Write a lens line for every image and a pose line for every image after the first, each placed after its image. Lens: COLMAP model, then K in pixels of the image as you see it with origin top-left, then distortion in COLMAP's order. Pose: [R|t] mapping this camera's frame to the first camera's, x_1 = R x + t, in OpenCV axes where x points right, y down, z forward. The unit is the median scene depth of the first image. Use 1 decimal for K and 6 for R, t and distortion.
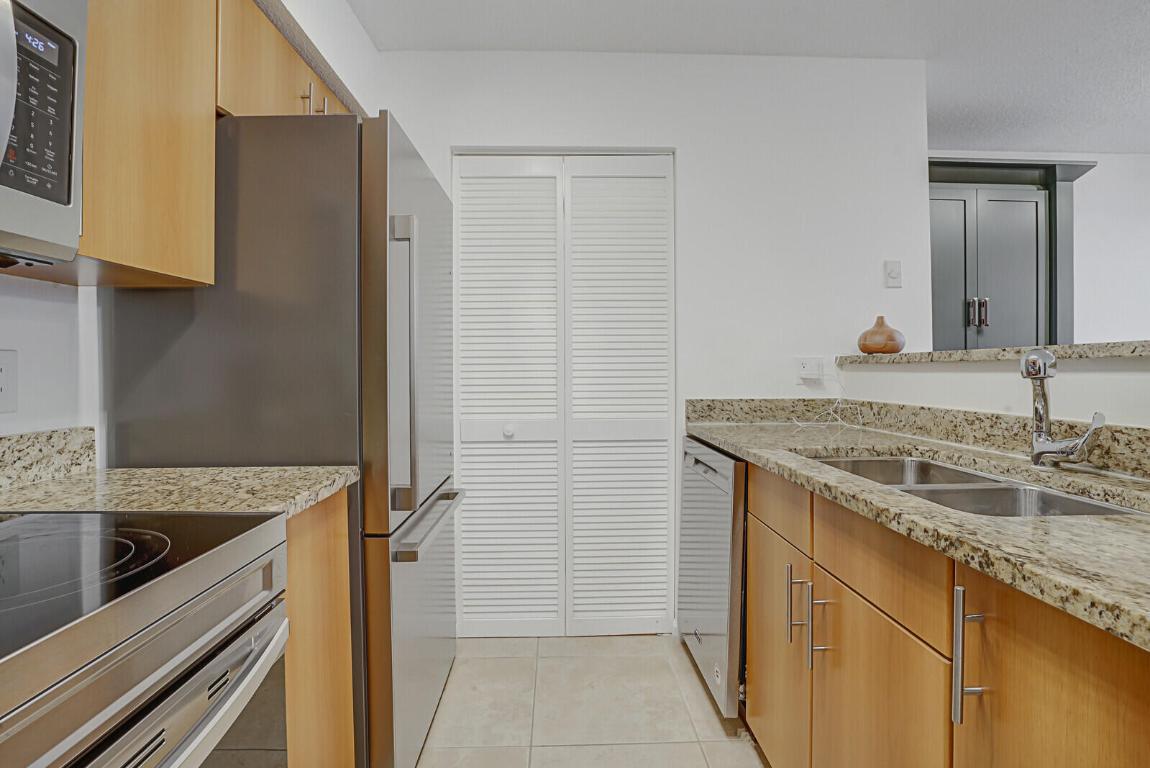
lens RADIAL K [[538.9, 0, 571.7], [0, 538.9, 379.3], [0, 0, 1]] dist [-0.025289, 0.000868]
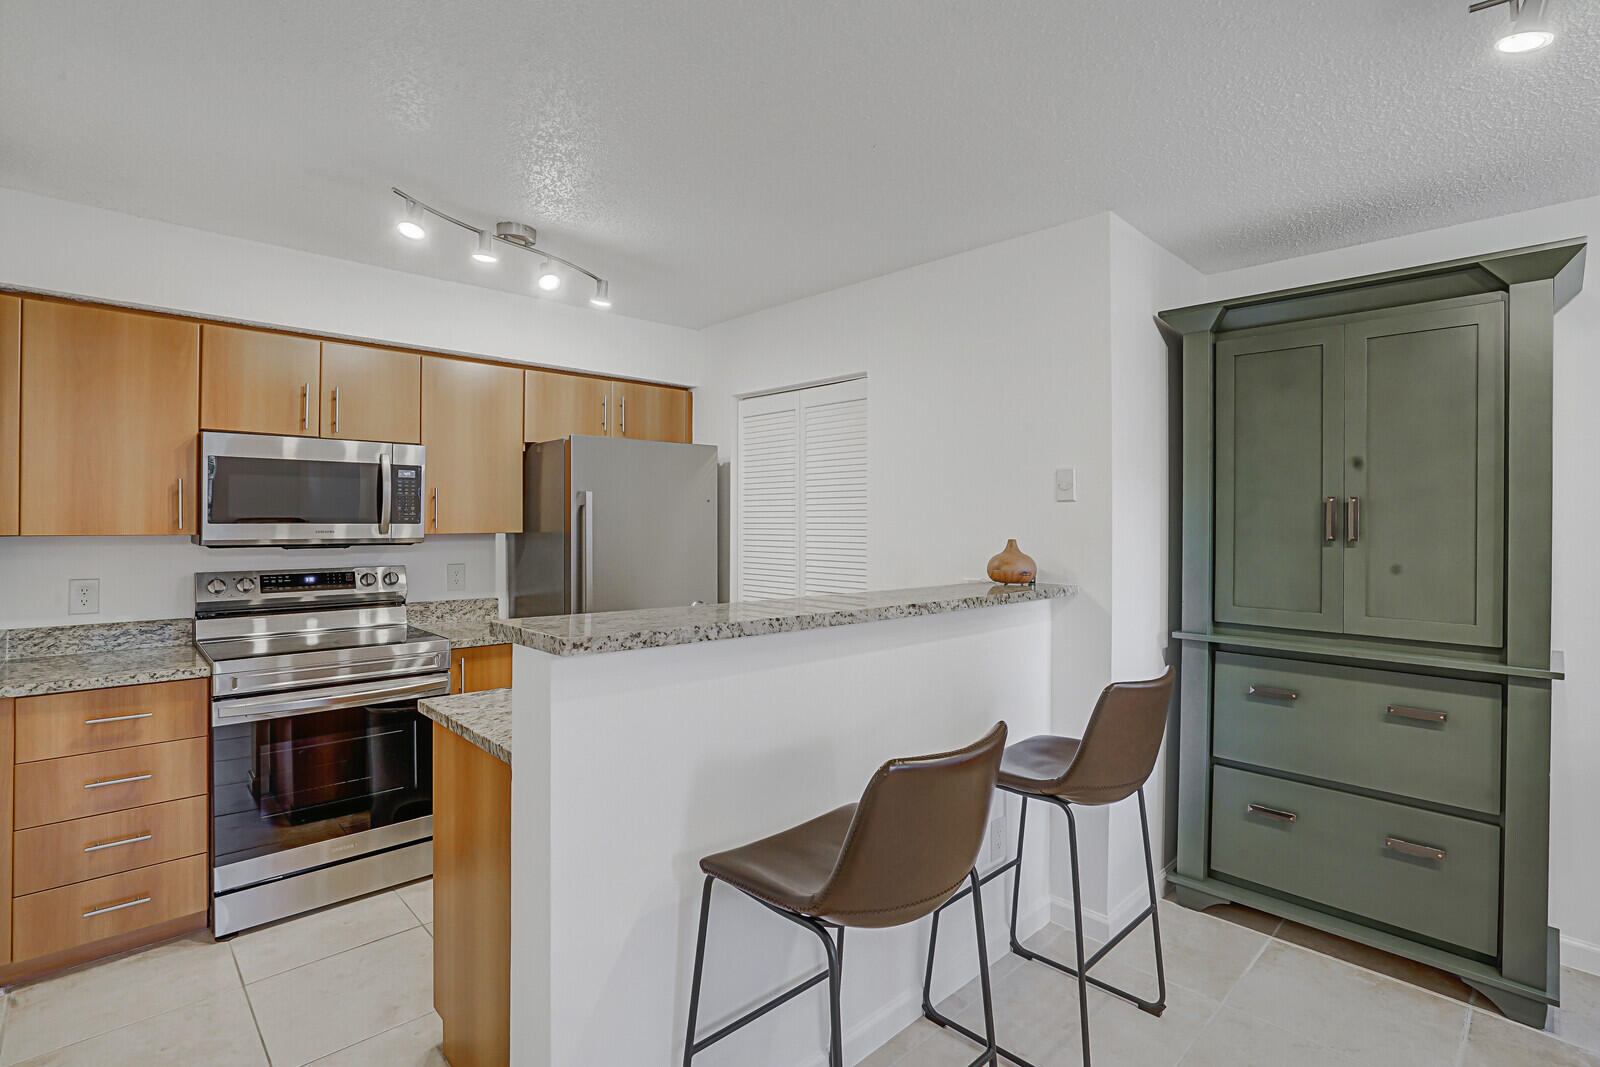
lens RADIAL K [[749.8, 0, 795.4], [0, 749.8, 526.9], [0, 0, 1]] dist [-0.025289, 0.000868]
pose [[0.673242, 0.012557, -0.739316, 1.666267], [-0.024329, 0.999691, -0.005176, -0.165153], [0.739022, 0.021472, 0.673339, -0.111037]]
